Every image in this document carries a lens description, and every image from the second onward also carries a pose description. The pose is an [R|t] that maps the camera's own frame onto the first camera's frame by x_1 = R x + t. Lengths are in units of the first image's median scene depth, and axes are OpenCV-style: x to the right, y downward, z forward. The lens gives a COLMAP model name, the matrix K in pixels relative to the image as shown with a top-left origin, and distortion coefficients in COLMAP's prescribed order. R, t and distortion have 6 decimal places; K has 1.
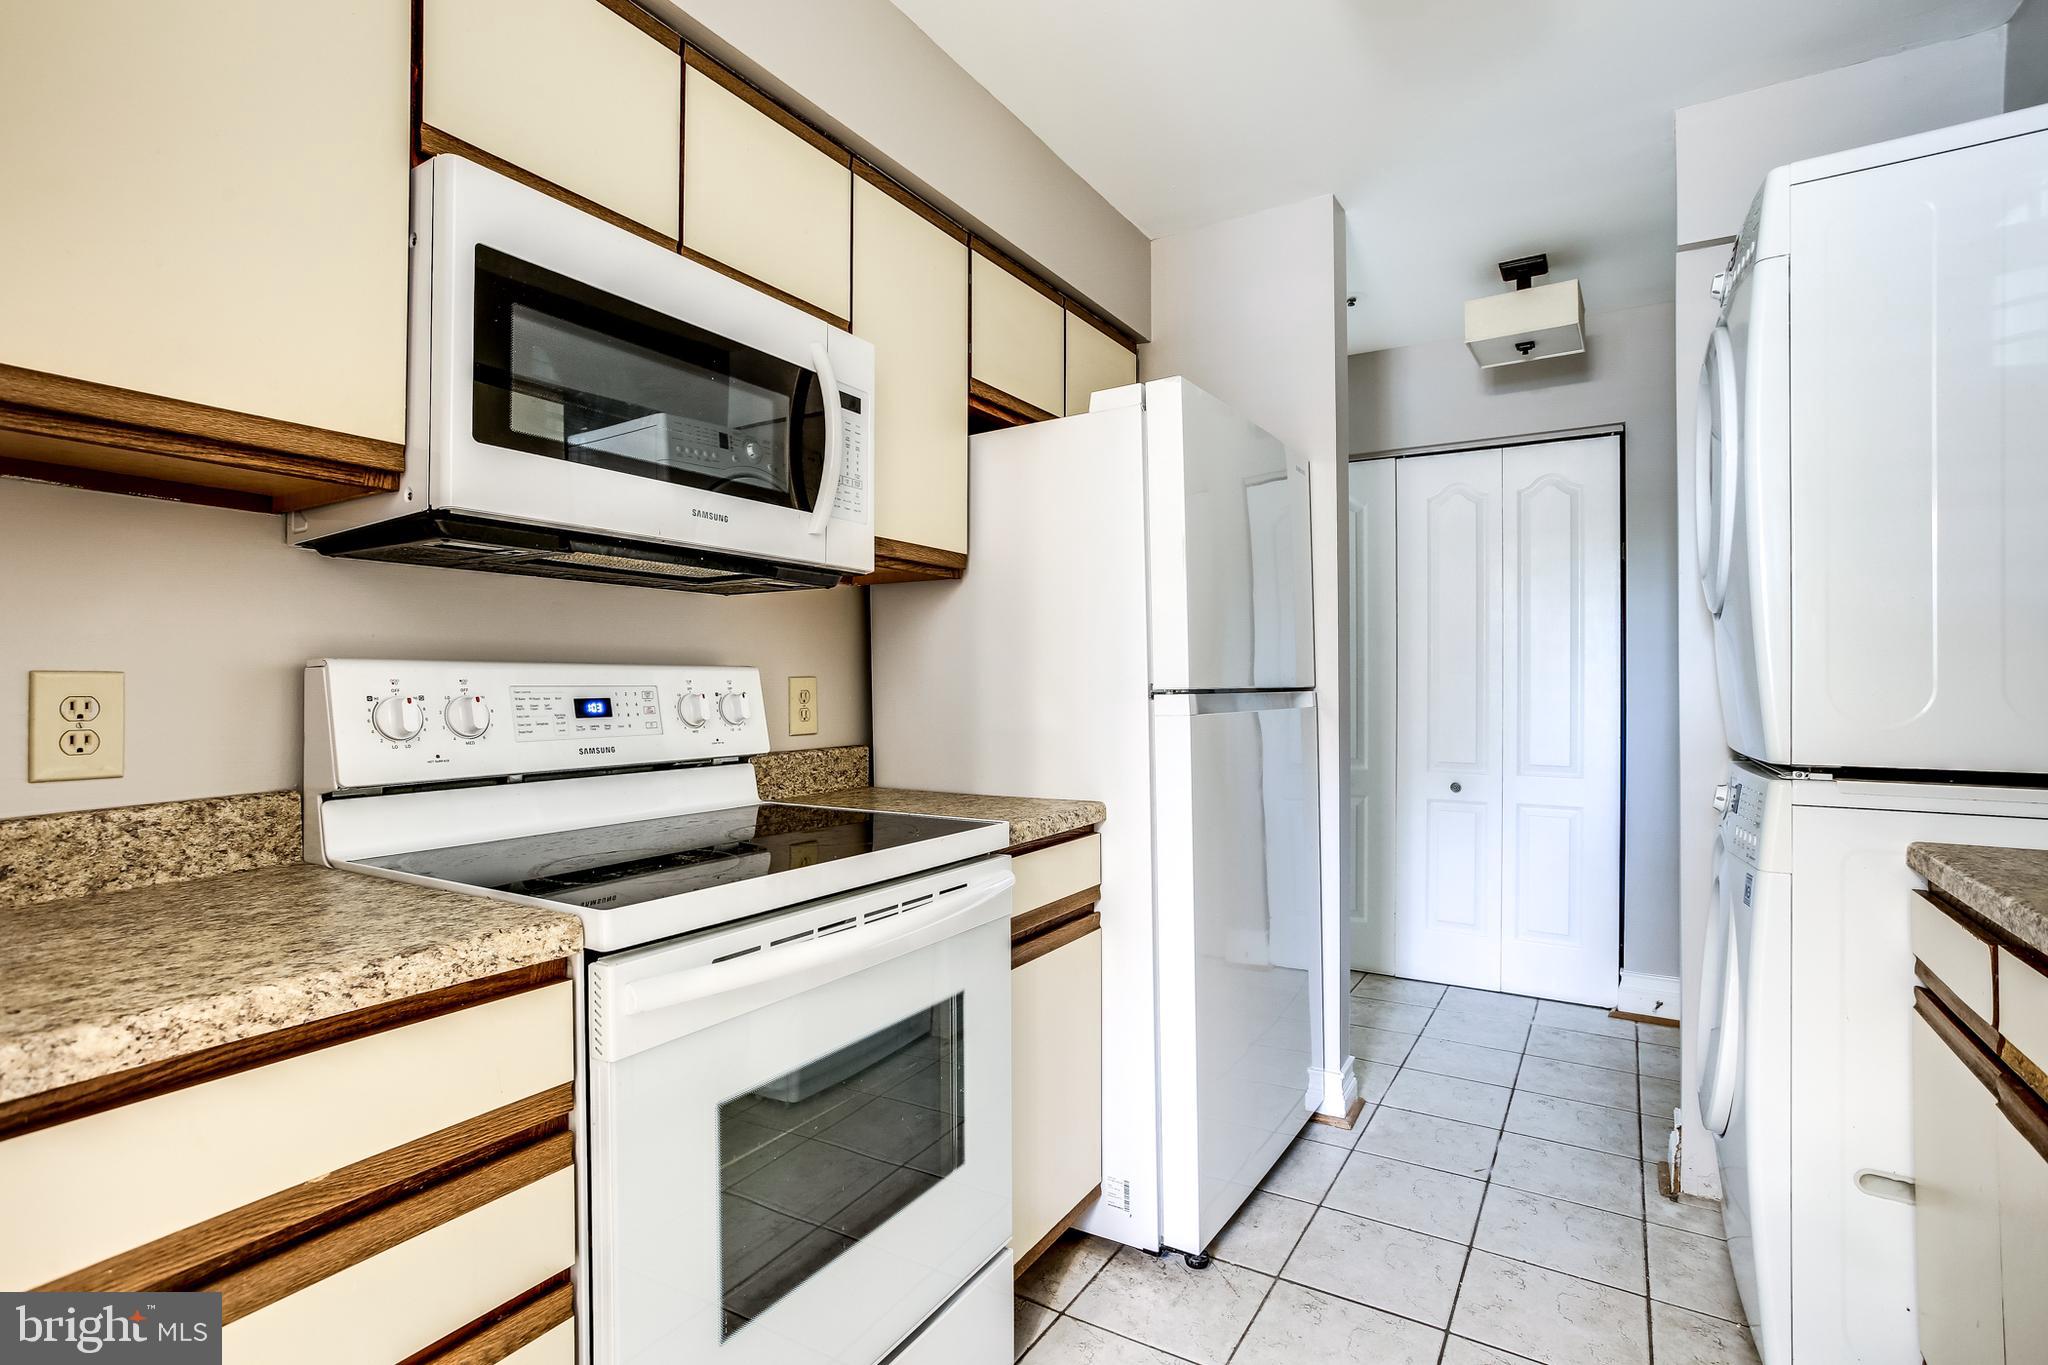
lens RADIAL K [[988.0, 0, 1031.7], [0, 988.0, 678.0], [0, 0, 1]] dist [-0.047450, 0.031390]
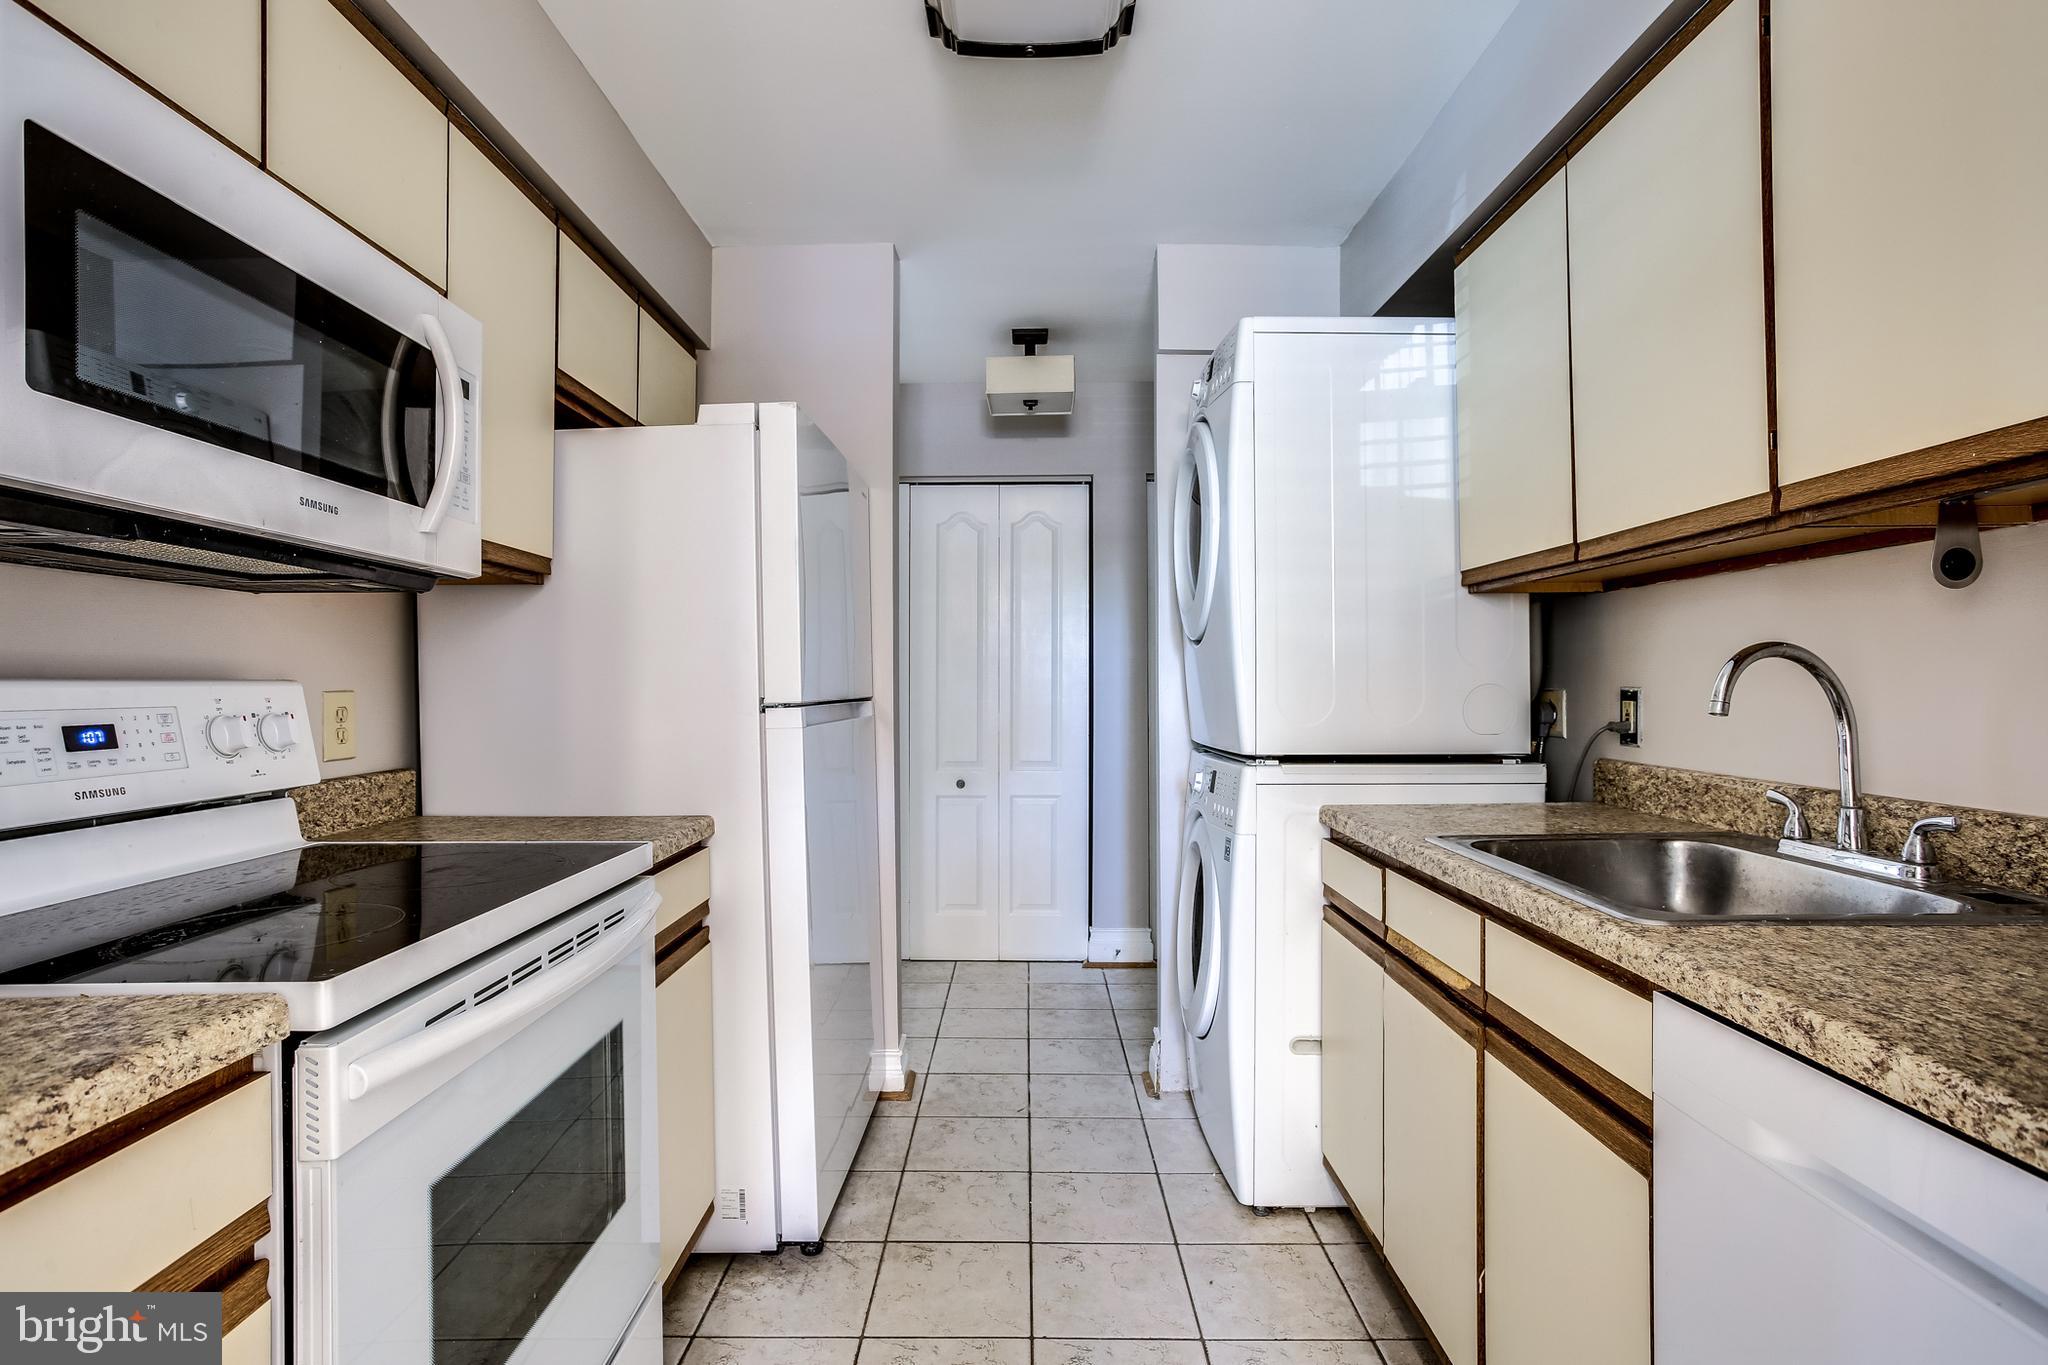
lens RADIAL K [[988.0, 0, 1031.7], [0, 988.0, 678.0], [0, 0, 1]] dist [-0.047450, 0.031390]
pose [[0.855186, 0.003064, 0.518312, -0.178014], [-0.001706, 0.999994, -0.003096, -0.012328], [-0.518318, 0.001763, 0.855186, -0.020071]]
